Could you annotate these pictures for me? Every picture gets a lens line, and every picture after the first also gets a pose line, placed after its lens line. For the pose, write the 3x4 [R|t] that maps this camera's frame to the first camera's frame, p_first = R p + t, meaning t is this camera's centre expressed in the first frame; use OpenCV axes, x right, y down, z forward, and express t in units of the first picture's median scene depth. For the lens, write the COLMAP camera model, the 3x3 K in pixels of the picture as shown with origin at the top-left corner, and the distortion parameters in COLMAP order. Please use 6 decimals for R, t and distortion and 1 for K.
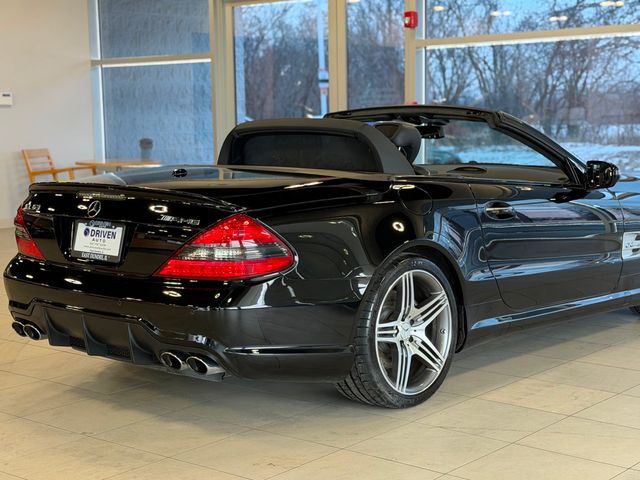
lens RADIAL K [[1100.0, 0, 320.0], [0, 1100.0, 240.0], [0, 0, 1]] dist [0.140411, -0.037406]
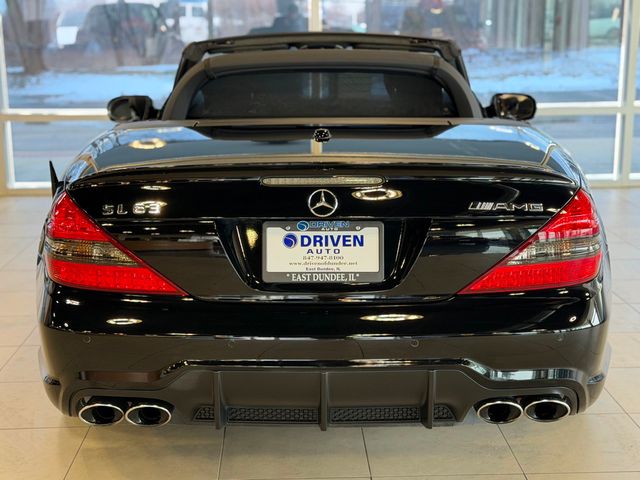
lens RADIAL K [[1003.9, 0, 320.0], [0, 1003.9, 240.0], [0, 0, 1]] dist [0.003595, -0.006379]
pose [[0.748583, -0.127613, 0.650645, -0.508476], [0.072015, 0.991147, 0.111542, -0.062151], [-0.659119, -0.036642, 0.751146, 0.509803]]
